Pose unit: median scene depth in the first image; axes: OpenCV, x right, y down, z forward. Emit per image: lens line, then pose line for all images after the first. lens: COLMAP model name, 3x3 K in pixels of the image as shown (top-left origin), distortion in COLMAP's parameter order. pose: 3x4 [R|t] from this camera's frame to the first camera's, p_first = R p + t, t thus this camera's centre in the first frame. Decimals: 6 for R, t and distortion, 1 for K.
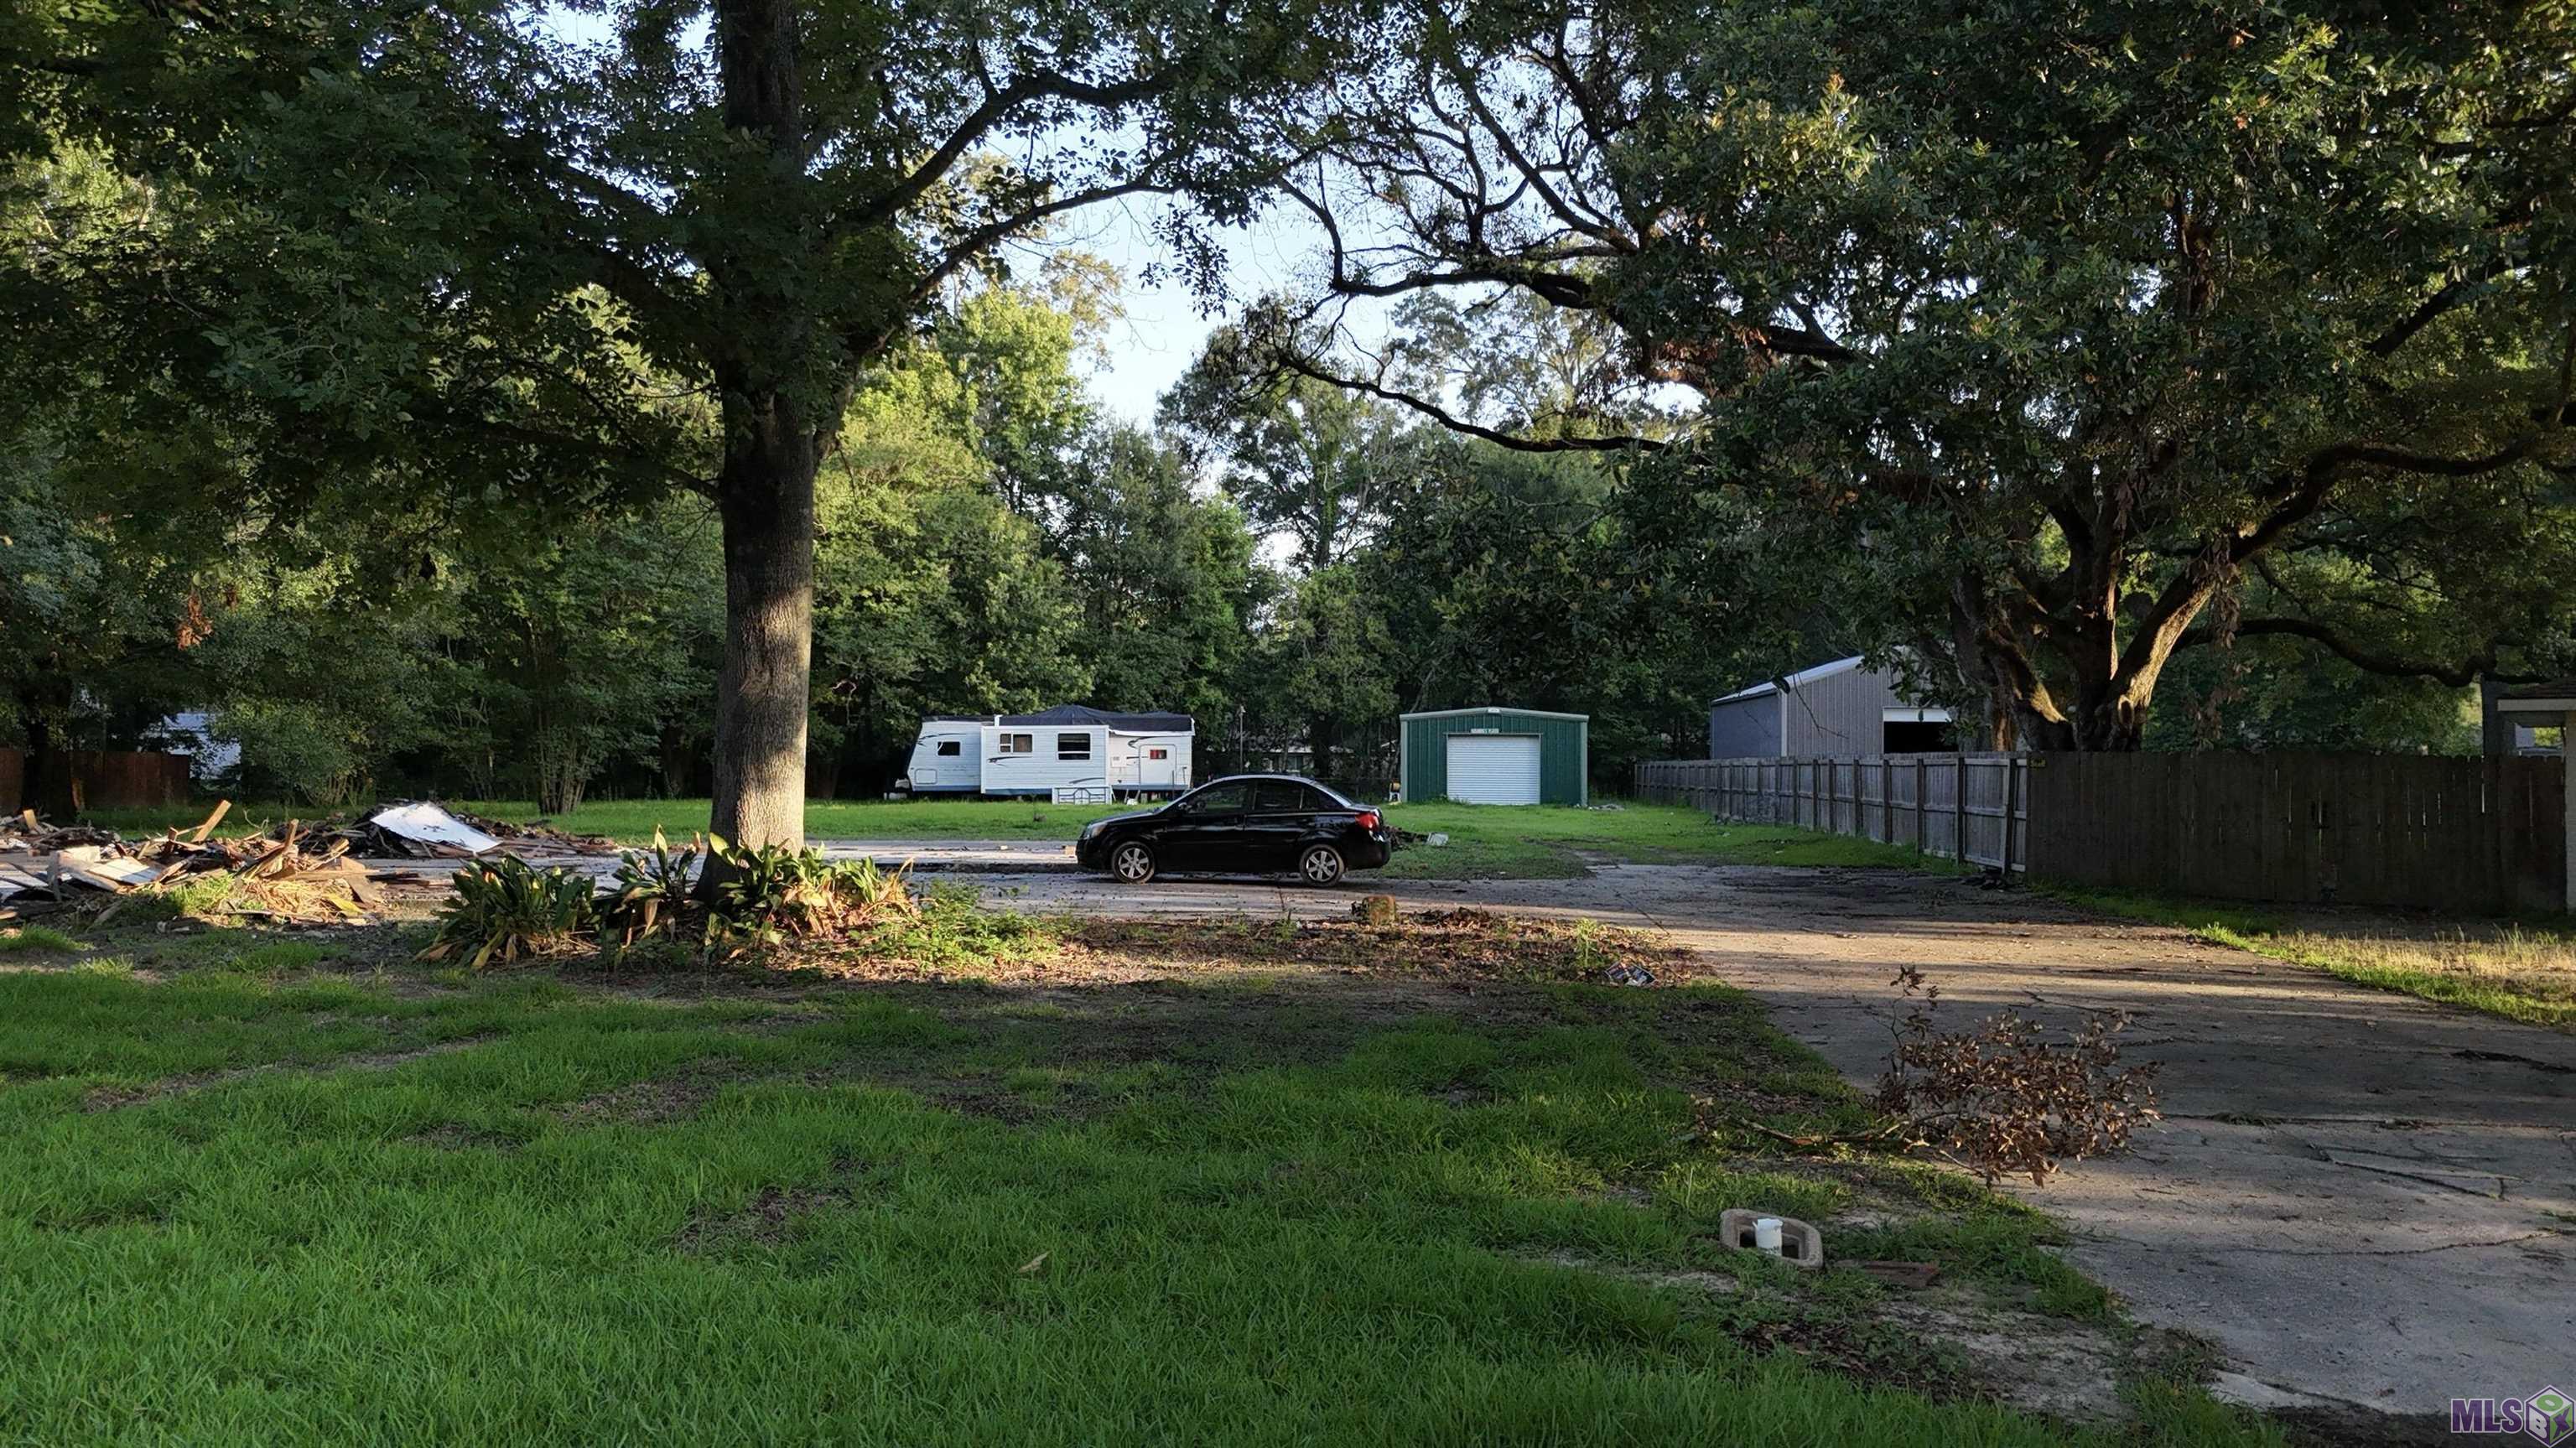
lens RADIAL K [[1930.4, 0, 1282.3], [0, 1930.4, 720.4], [0, 0, 1]] dist [0.104560, -0.085411]
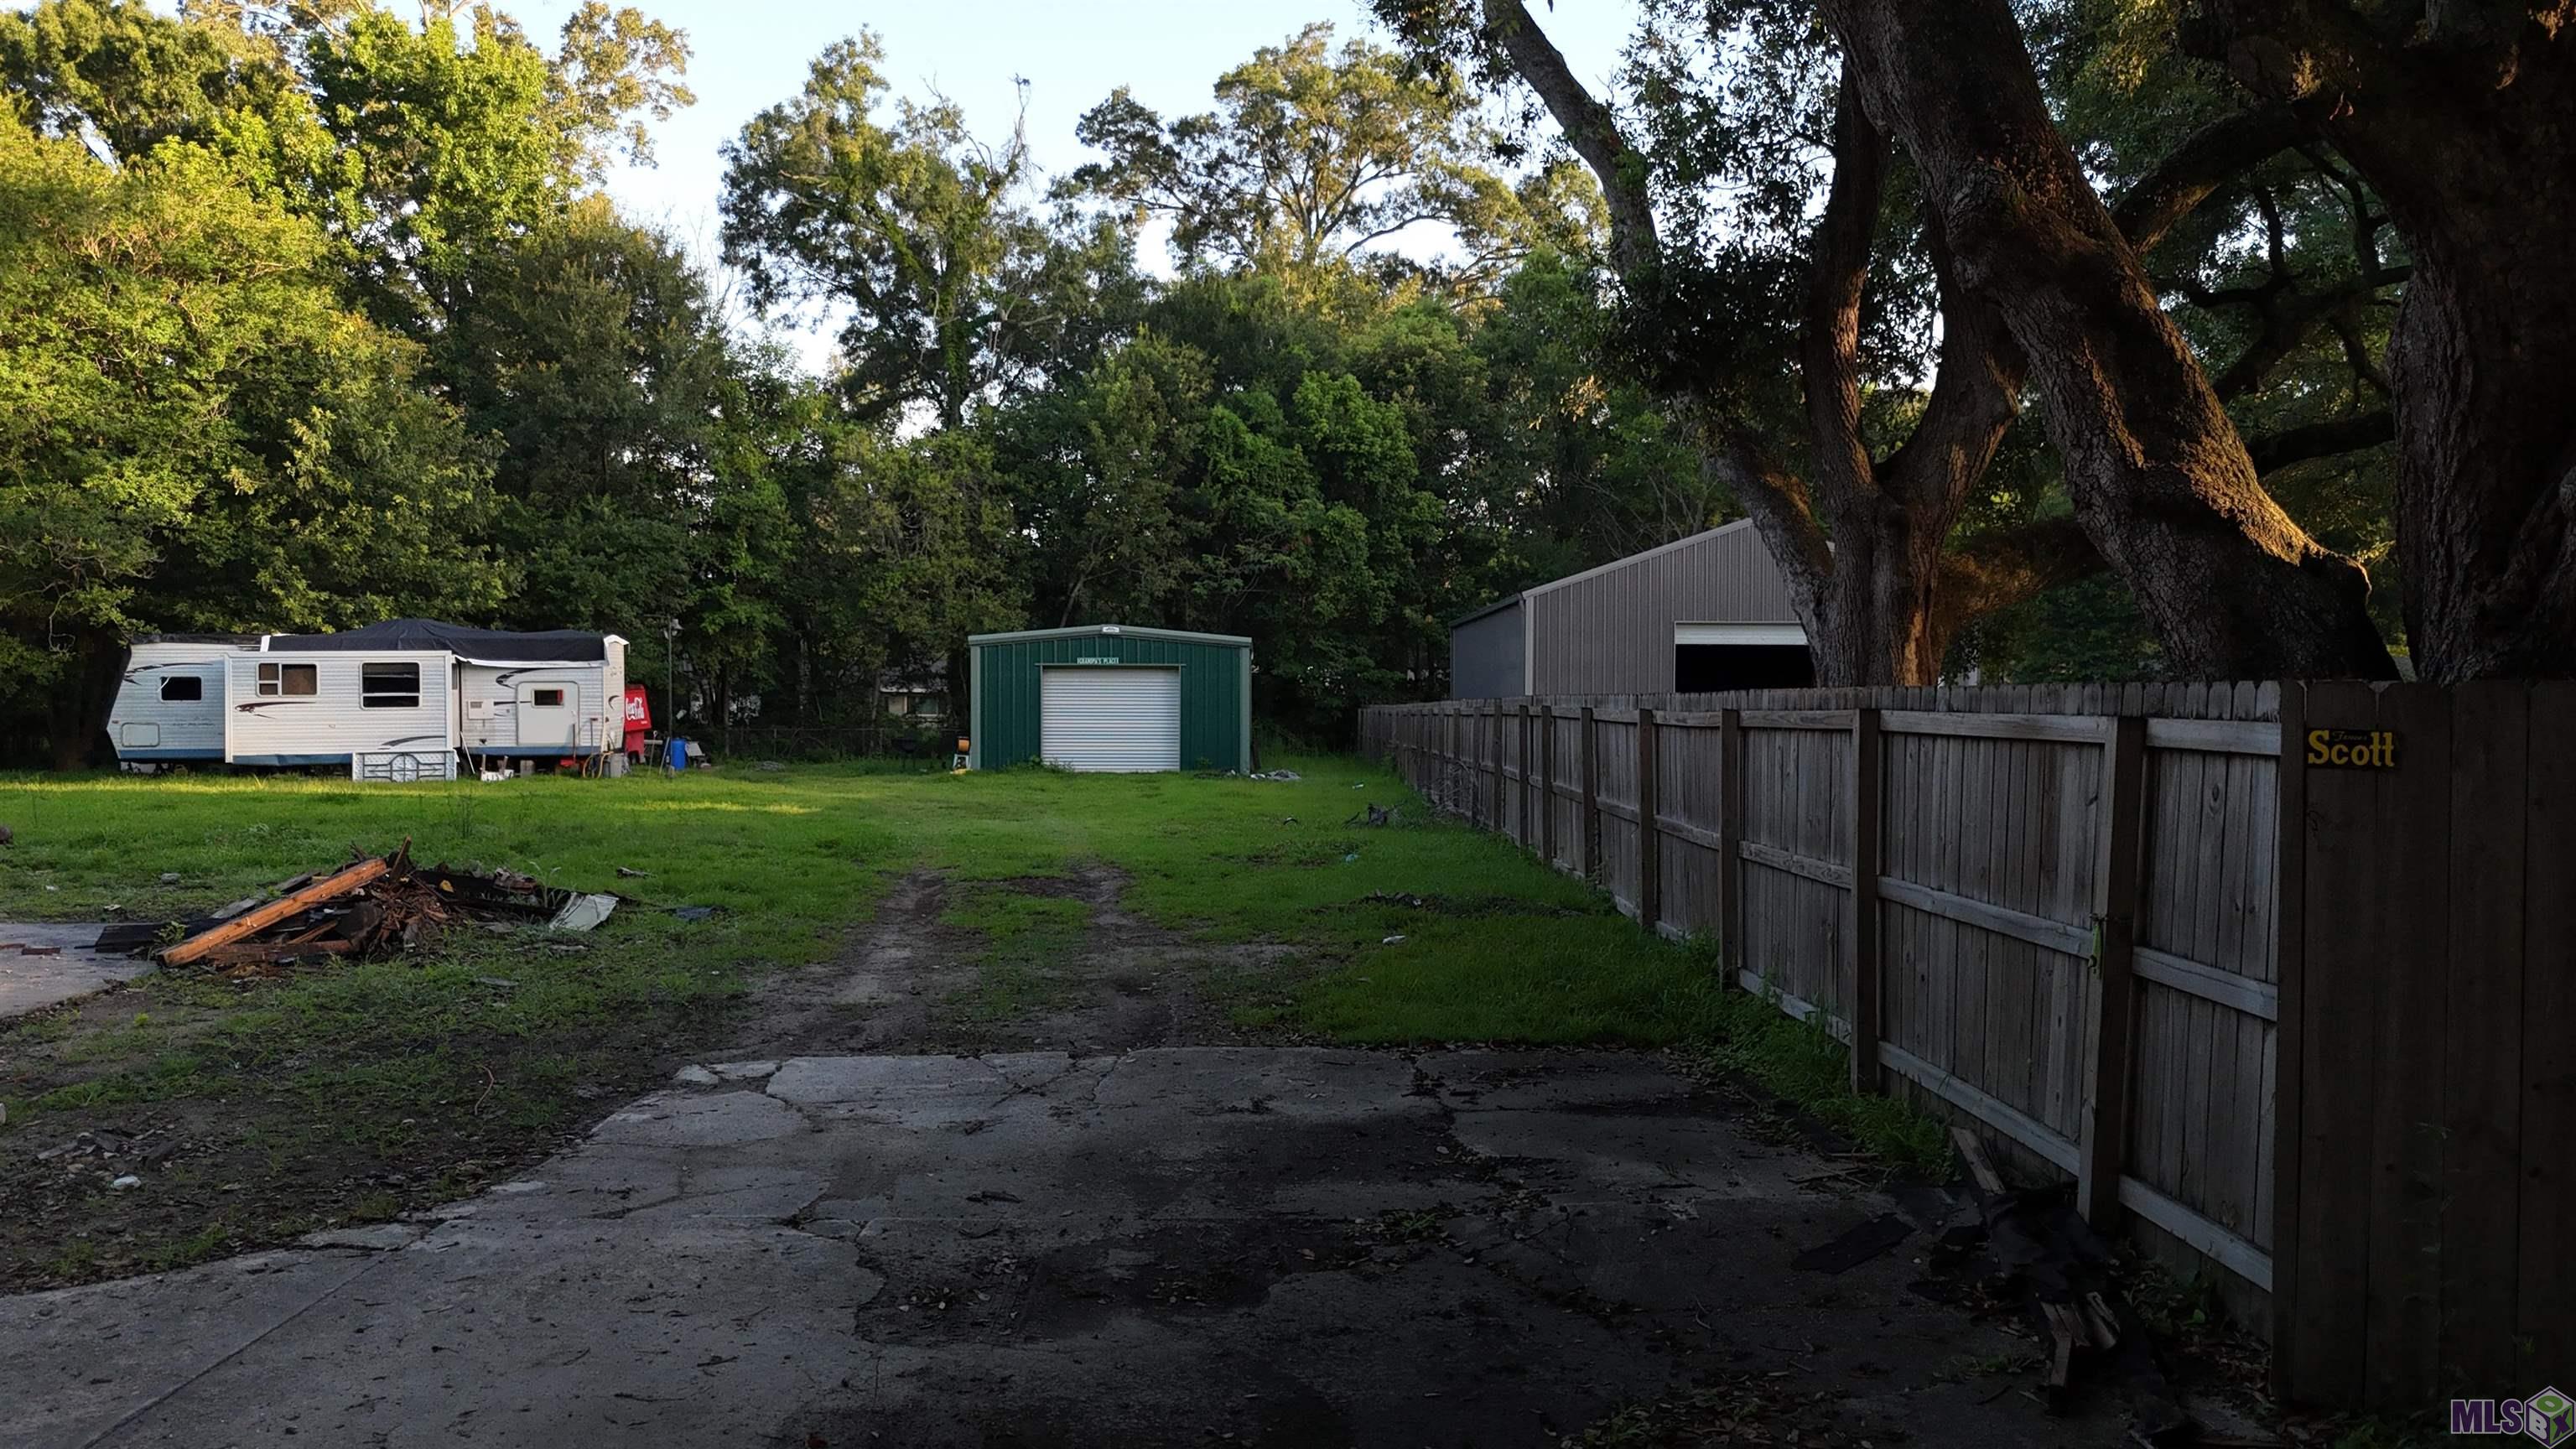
lens RADIAL K [[1930.5, 0, 1282.3], [0, 1930.5, 720.9], [0, 0, 1]] dist [0.104560, -0.085411]
pose [[0.995995, -0.003740, 0.089335, 0.108787], [0.000961, 0.999515, 0.031127, 0.005515], [-0.089408, -0.030916, 0.995515, 0.333141]]
